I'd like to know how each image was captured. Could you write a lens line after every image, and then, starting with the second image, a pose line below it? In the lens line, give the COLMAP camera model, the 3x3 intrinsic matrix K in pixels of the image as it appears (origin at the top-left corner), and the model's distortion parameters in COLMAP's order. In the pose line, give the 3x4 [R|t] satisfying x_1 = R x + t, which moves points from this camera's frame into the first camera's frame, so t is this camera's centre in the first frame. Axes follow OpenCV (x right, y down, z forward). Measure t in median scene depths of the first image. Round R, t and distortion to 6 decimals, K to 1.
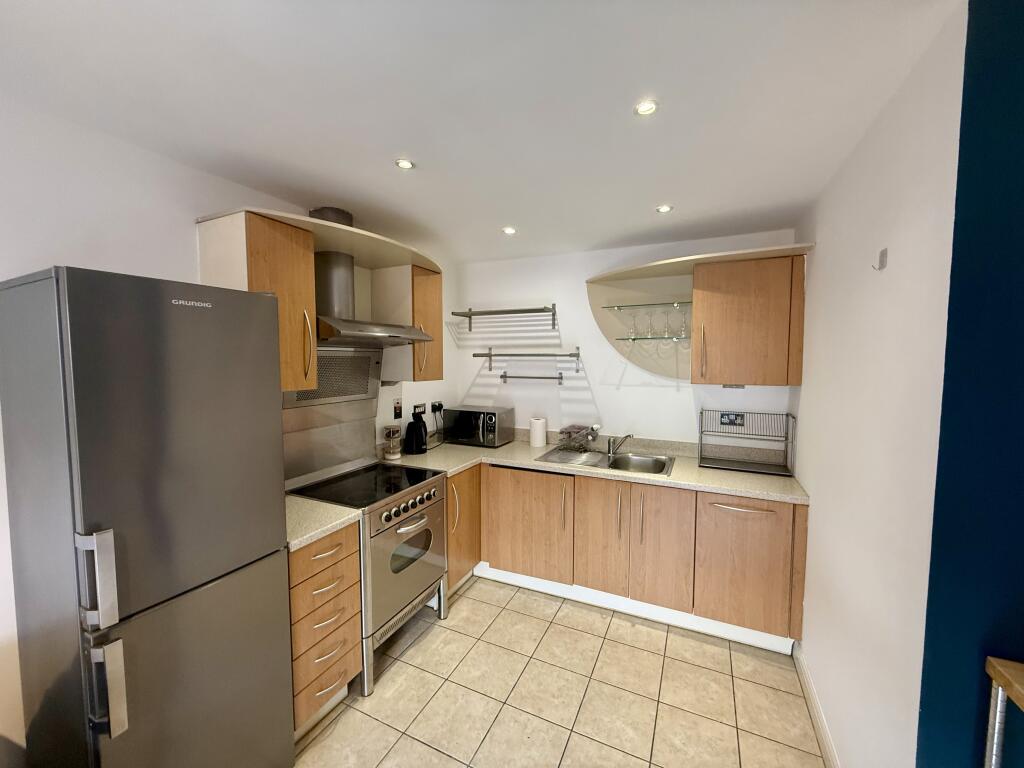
lens RADIAL K [[407.0, 0, 510.9], [0, 407.0, 384.3], [0, 0, 1]] dist [-0.001342, 0.000273]
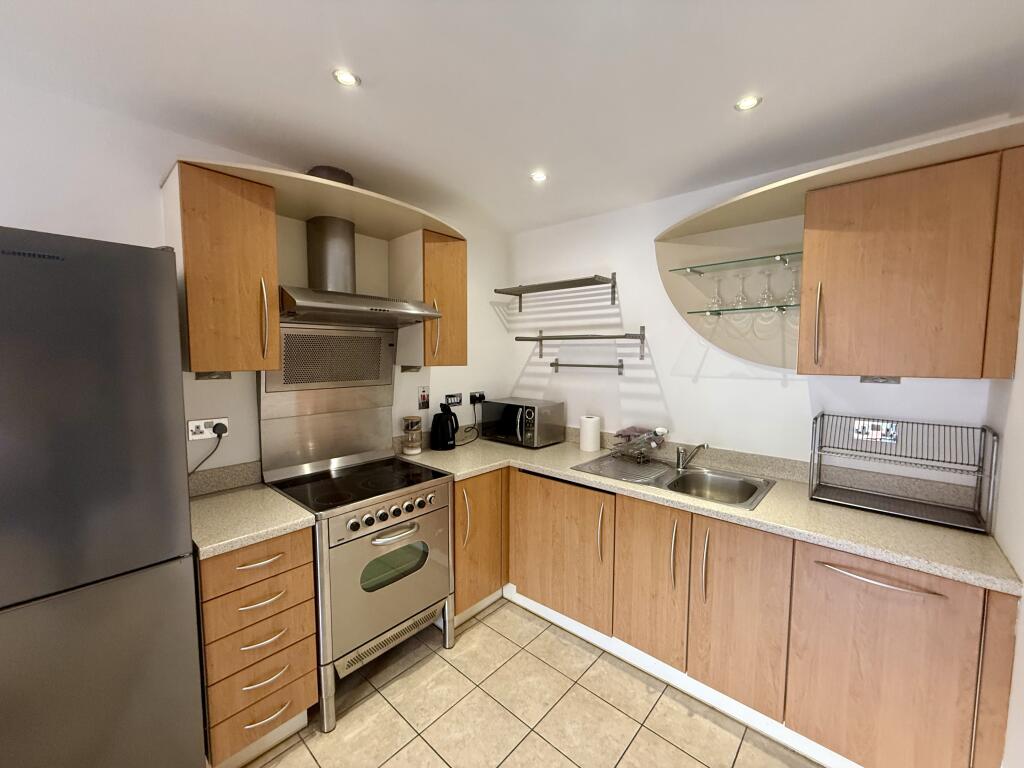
lens RADIAL K [[407.0, 0, 510.5], [0, 407.0, 383.6], [0, 0, 1]] dist [-0.001342, 0.000273]
pose [[0.957961, 0.023186, -0.285958, 0.184563], [-0.020089, 0.999703, 0.013762, 0.014540], [0.286193, -0.007439, 0.958143, 0.231331]]
